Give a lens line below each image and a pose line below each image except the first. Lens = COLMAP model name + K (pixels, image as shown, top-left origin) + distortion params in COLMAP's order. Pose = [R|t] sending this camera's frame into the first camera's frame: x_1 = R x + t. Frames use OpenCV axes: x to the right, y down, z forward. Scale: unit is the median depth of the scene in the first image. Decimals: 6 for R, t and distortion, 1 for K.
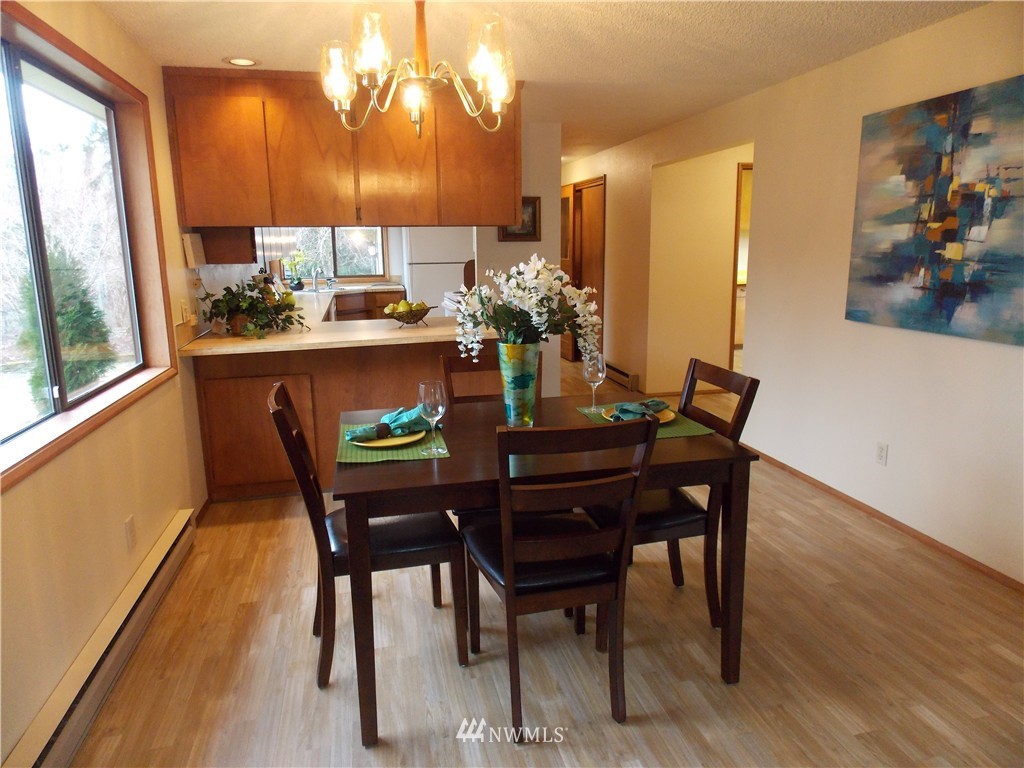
lens RADIAL K [[678.2, 0, 516.9], [0, 678.2, 379.7], [0, 0, 1]] dist [0.005866, -0.000085]
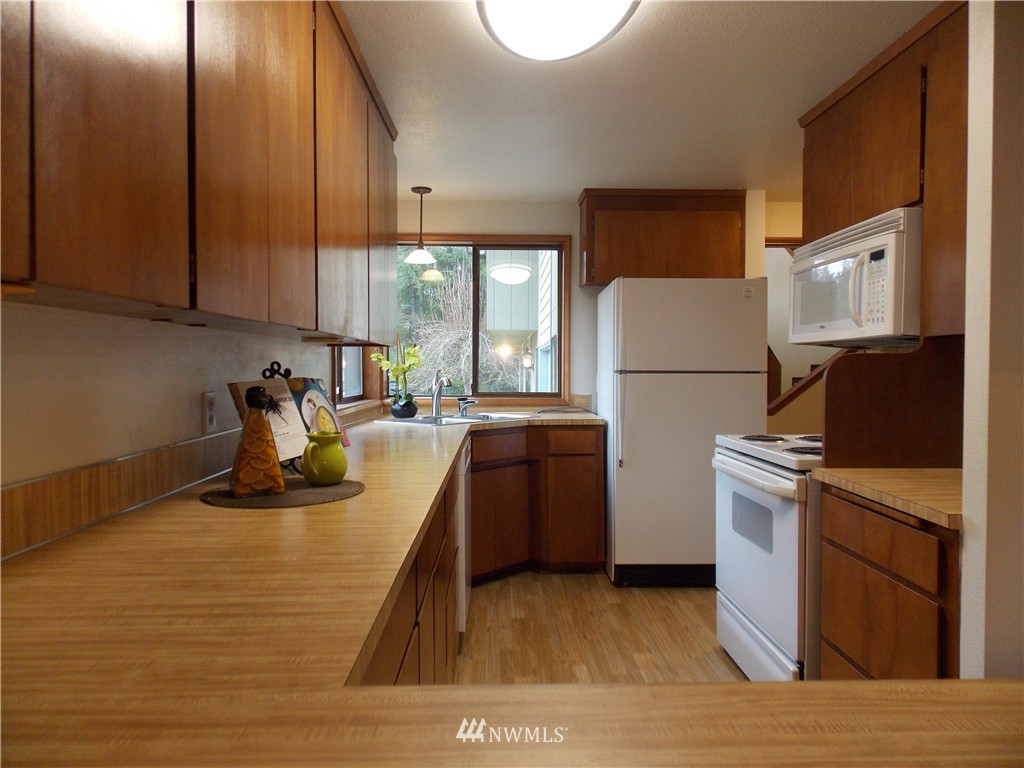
lens RADIAL K [[678.2, 0, 512.1], [0, 678.2, 384.5], [0, 0, 1]] dist [0.005866, -0.000085]
pose [[0.978379, 0.021556, -0.205693, -0.125592], [-0.056527, 0.984556, -0.165693, -0.070860], [0.198945, 0.173738, 0.964487, 0.478317]]
